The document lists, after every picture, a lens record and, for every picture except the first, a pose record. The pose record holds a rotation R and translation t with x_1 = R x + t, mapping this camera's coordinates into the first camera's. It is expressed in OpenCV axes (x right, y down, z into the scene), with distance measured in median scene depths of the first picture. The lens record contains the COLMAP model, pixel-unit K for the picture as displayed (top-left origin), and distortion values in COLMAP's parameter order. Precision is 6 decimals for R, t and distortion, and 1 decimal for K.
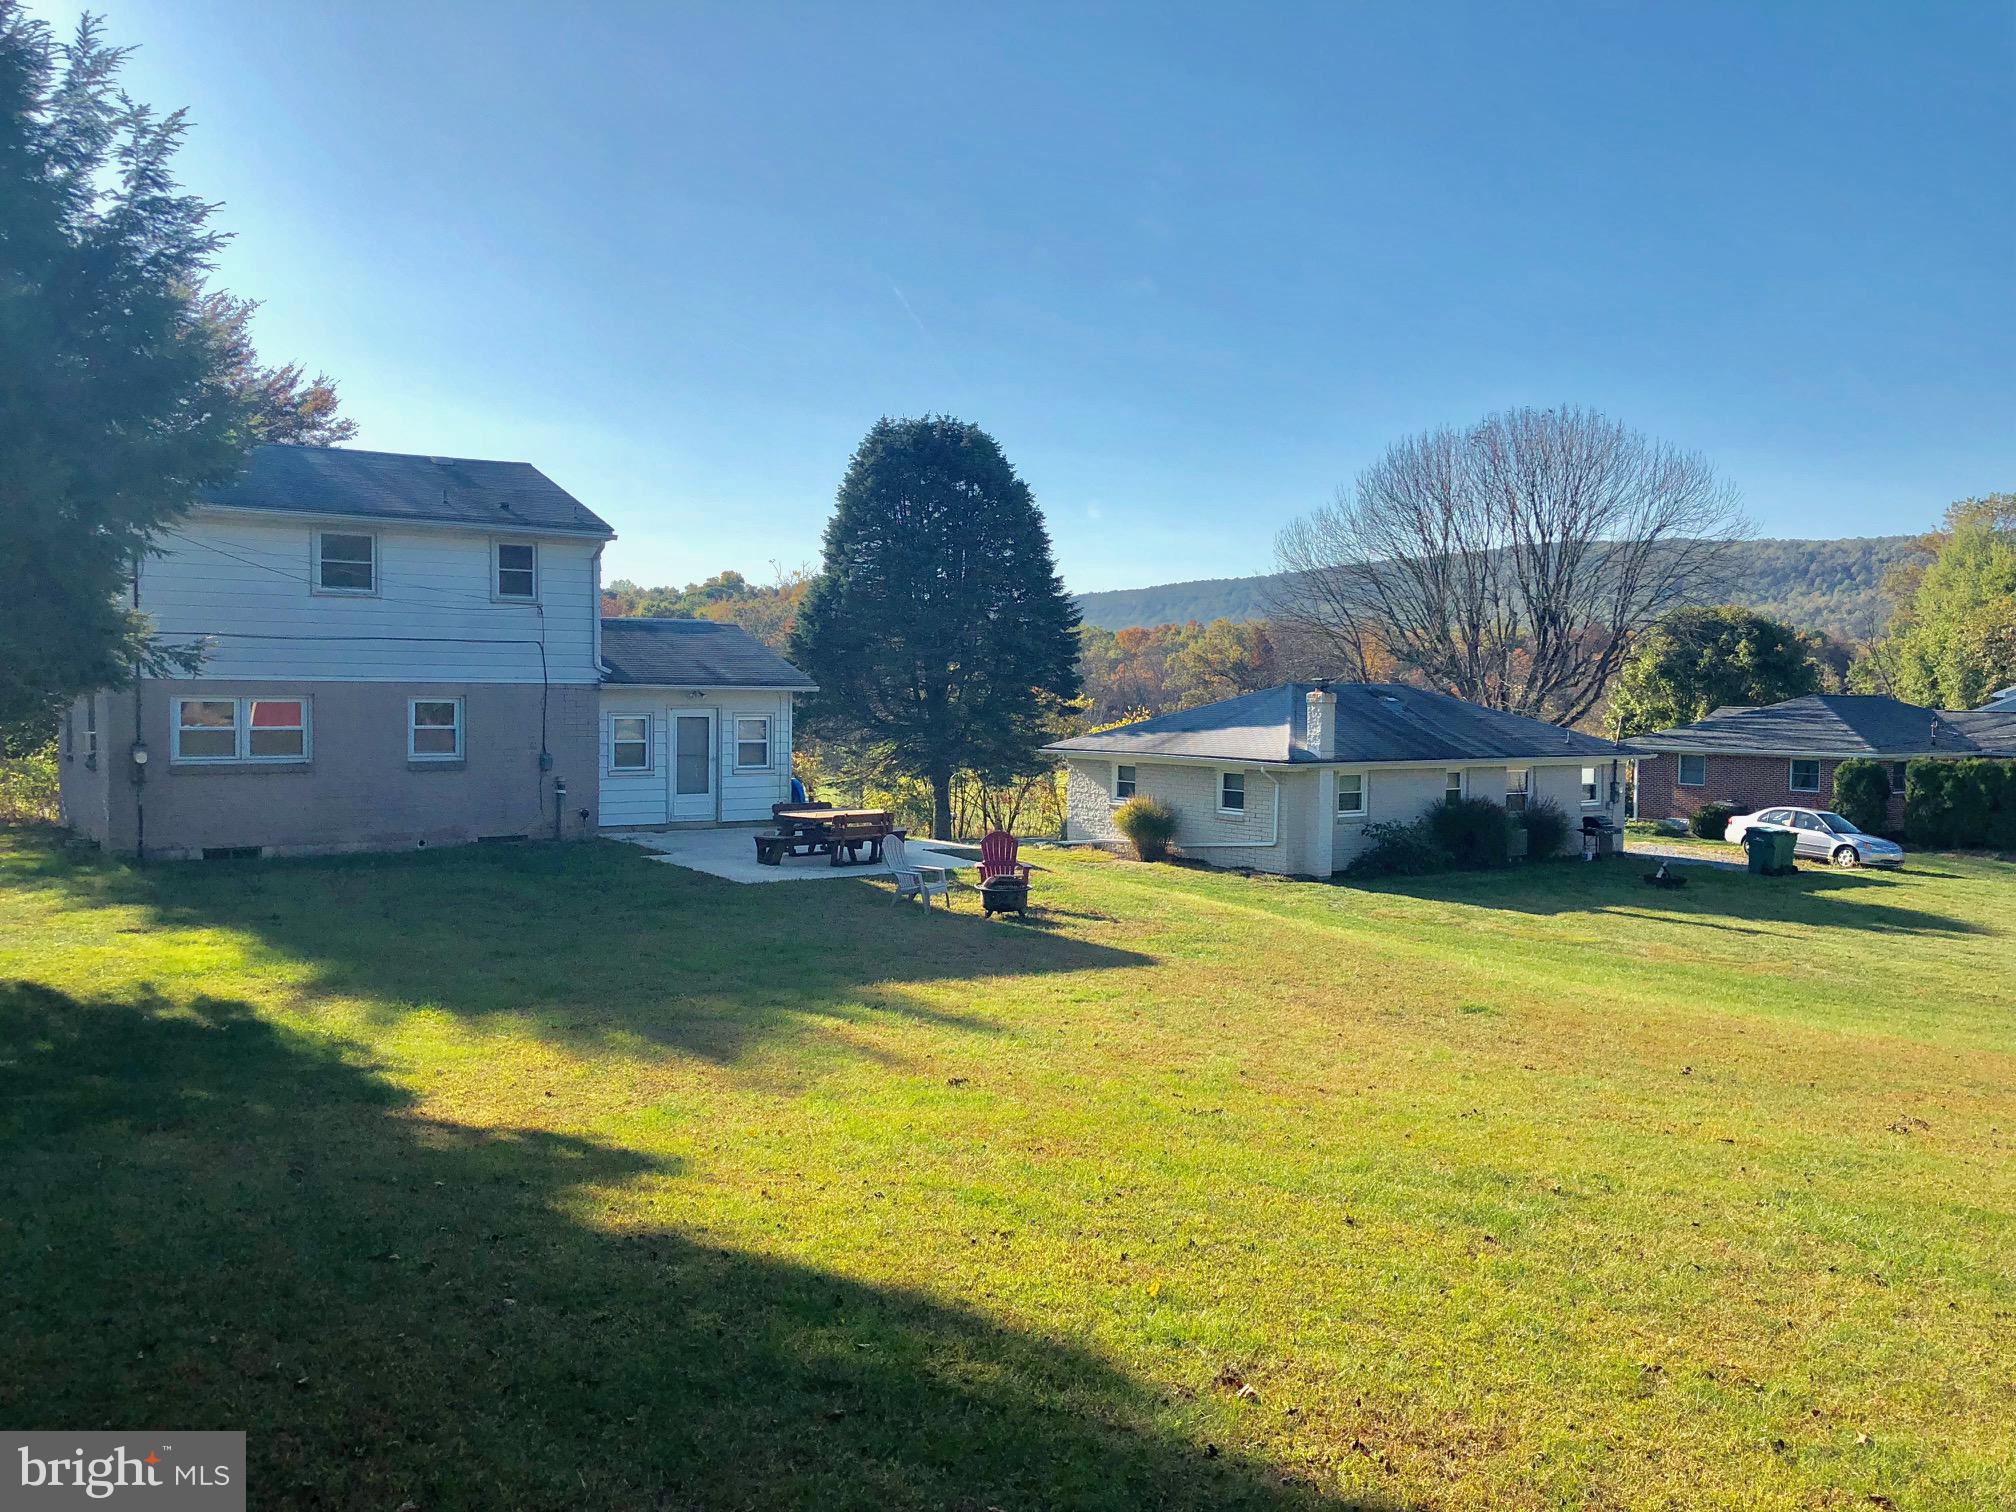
lens RADIAL K [[1672.4, 0, 1003.7], [0, 1672.4, 763.5], [0, 0, 1]] dist [0.022278, -0.003459]
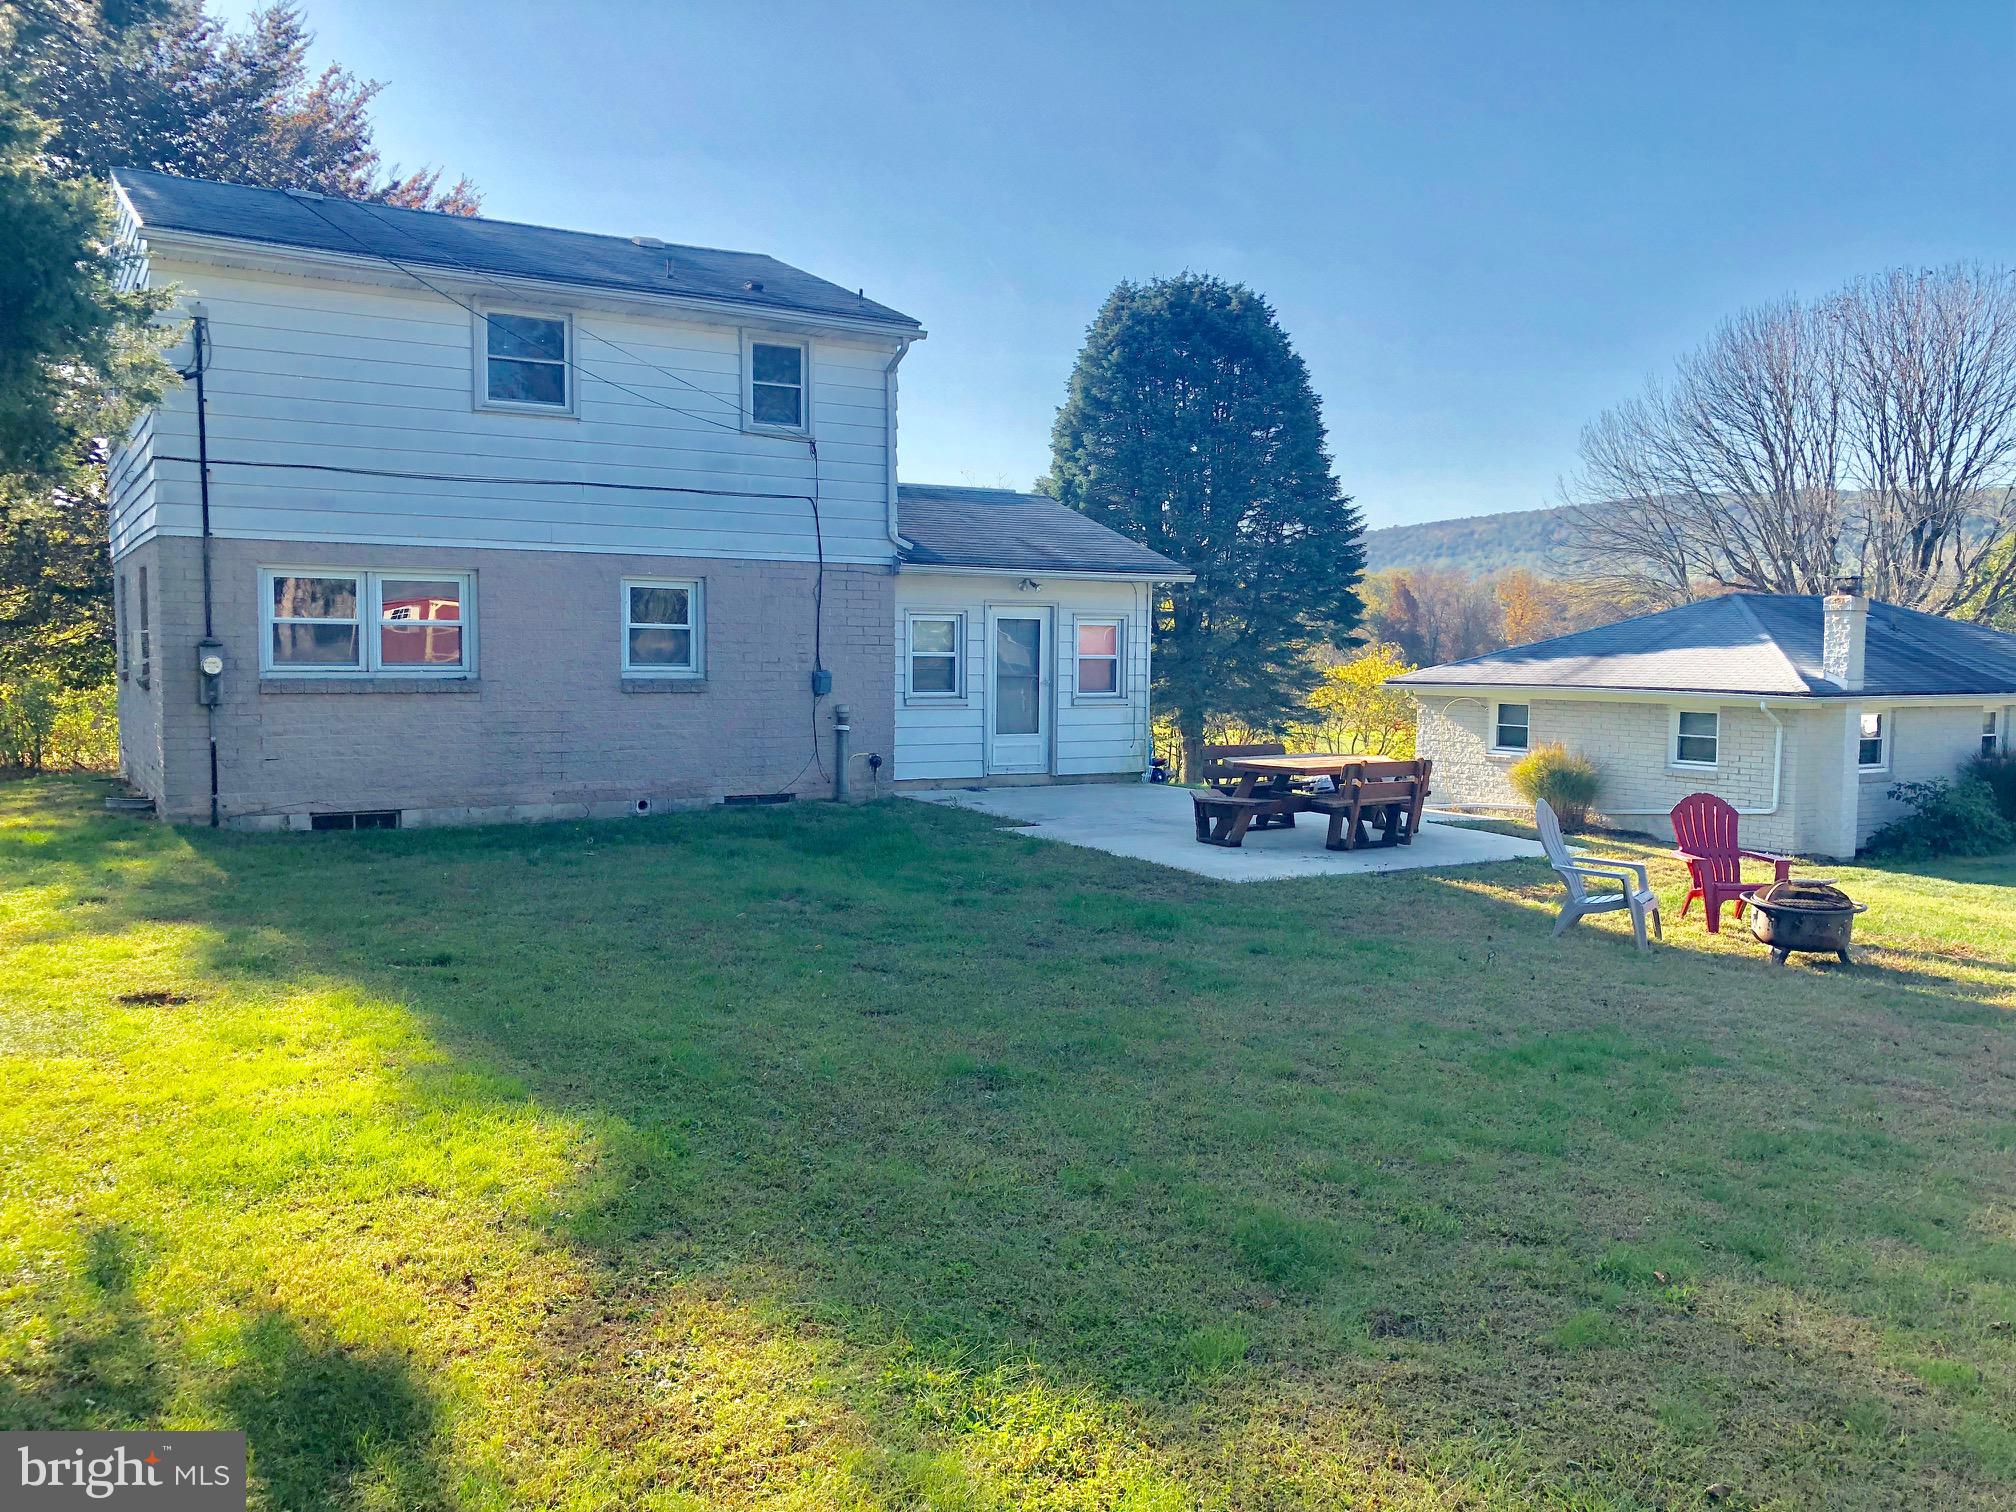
lens RADIAL K [[1615.4, 0, 939.7], [0, 1615.4, 752.7], [0, 0, 1]] dist [0.151364, -0.318459]
pose [[0.996444, 0.002957, -0.084205, -0.165351], [-0.001522, 0.999852, 0.017111, 0.015065], [0.084243, -0.016922, 0.996302, 0.355131]]
